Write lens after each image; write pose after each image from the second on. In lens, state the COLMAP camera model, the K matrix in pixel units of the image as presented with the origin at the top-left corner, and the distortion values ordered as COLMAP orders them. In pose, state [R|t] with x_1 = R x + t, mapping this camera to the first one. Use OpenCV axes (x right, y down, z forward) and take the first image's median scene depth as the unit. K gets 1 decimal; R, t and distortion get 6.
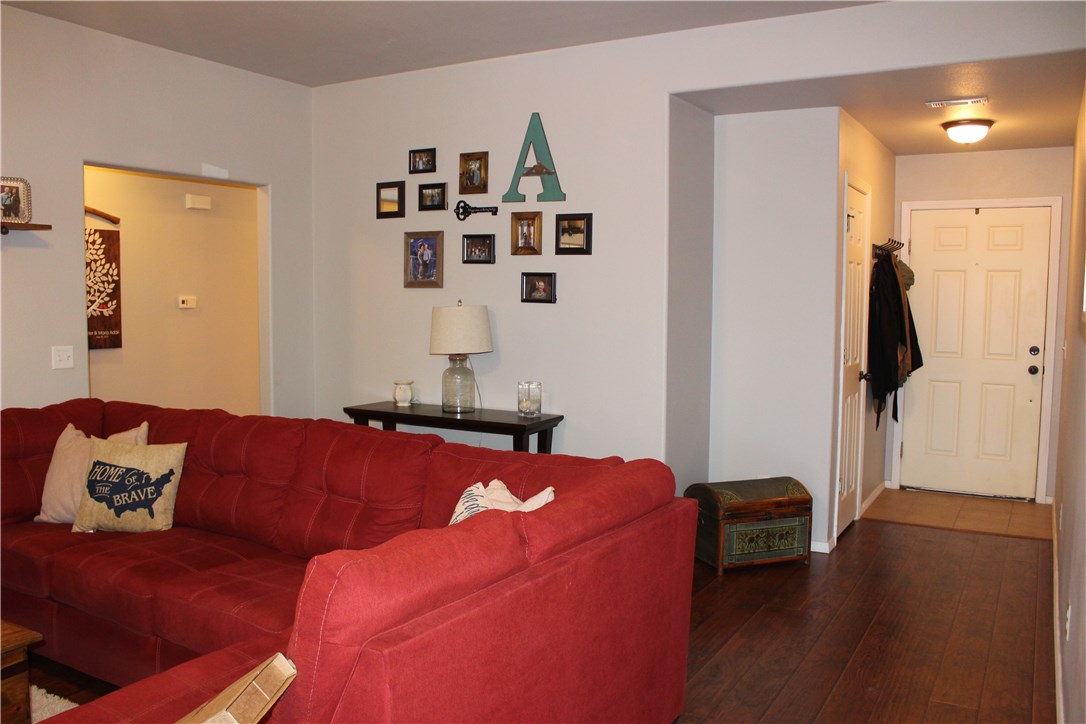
lens RADIAL K [[897.4, 0, 543.0], [0, 897.4, 362.0], [0, 0, 1]] dist [-0.164383, 0.137339]
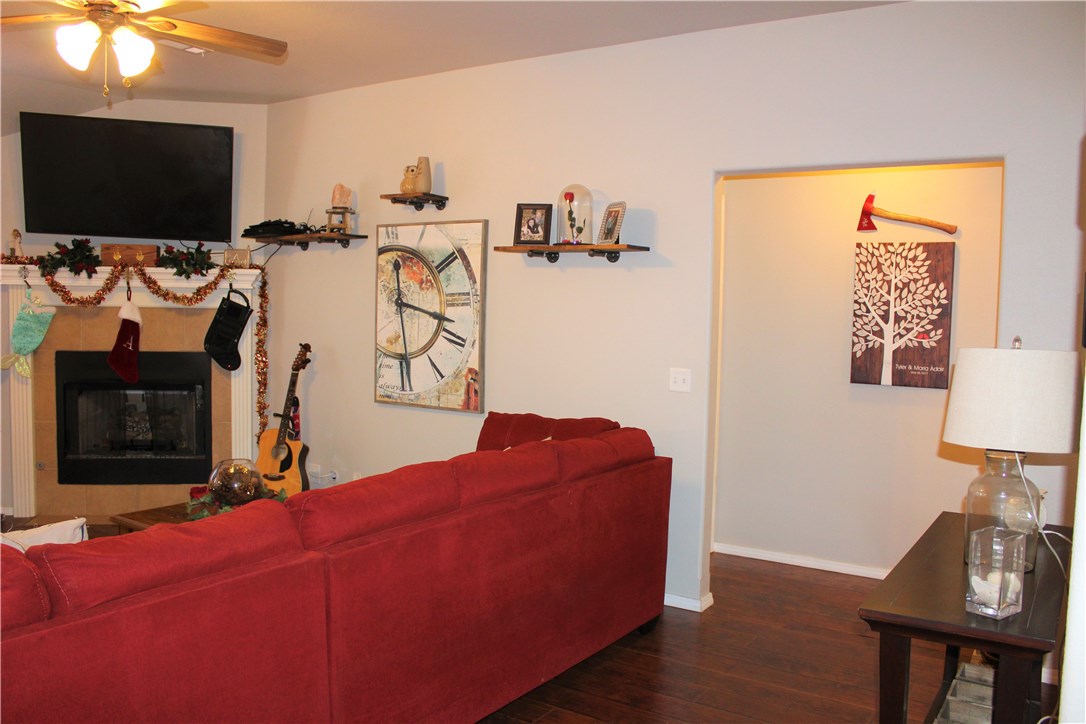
lens RADIAL K [[897.4, 0, 543.0], [0, 897.4, 362.0], [0, 0, 1]] dist [-0.164383, 0.137339]
pose [[-0.068439, 0.052297, -0.996284, 0.121976], [-0.098316, 0.993411, 0.058900, -0.018945], [0.992799, 0.101982, -0.062847, 0.249550]]
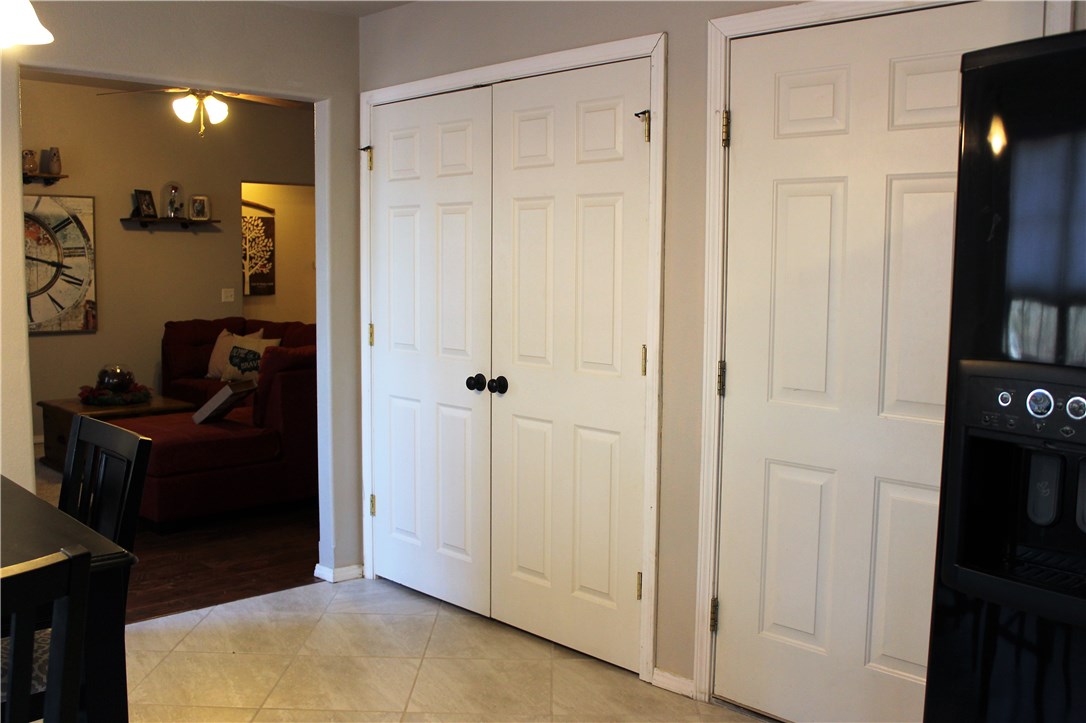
lens RADIAL K [[1040.5, 0, 543.0], [0, 1040.5, 361.5], [0, 0, 1]] dist [-0.123645, 0.099204]
pose [[0.961200, 0.029704, -0.274248, 0.170604], [-0.024153, 0.999430, 0.023596, 0.017363], [0.274793, -0.016057, 0.961369, -0.223398]]
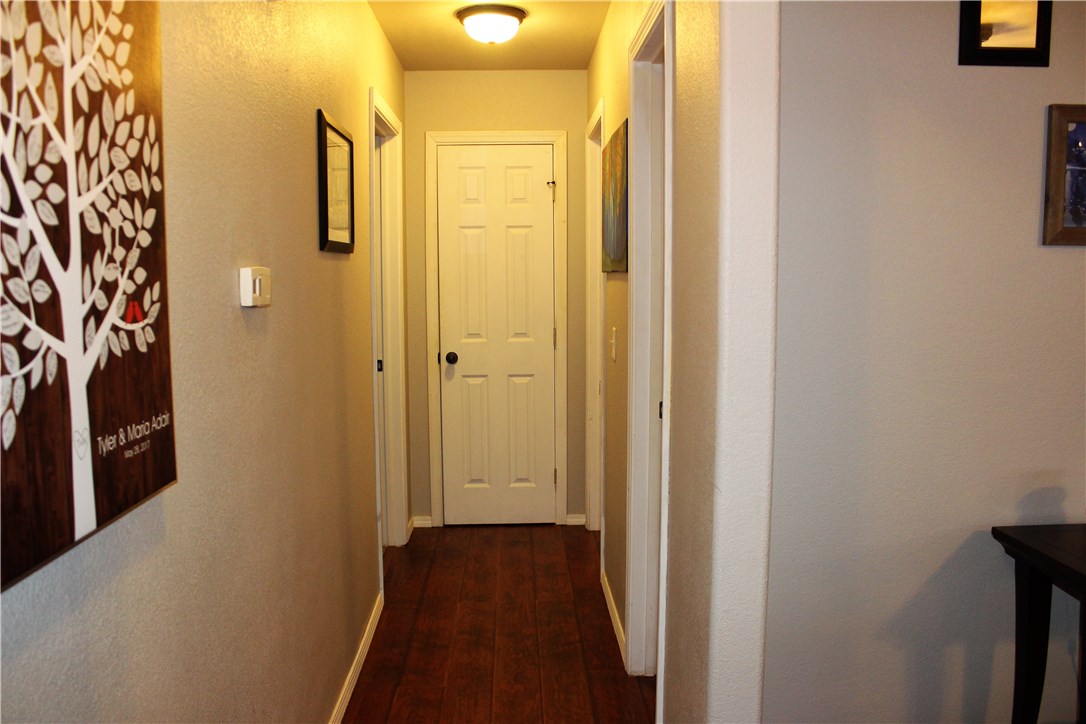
lens RADIAL K [[897.4, 0, 543.0], [0, 897.4, 362.0], [0, 0, 1]] dist [-0.164383, 0.137339]
pose [[0.851082, -0.062075, 0.521350, -0.191136], [0.049732, 0.998053, 0.037650, -0.019388], [-0.522672, -0.006115, 0.852512, 0.271843]]
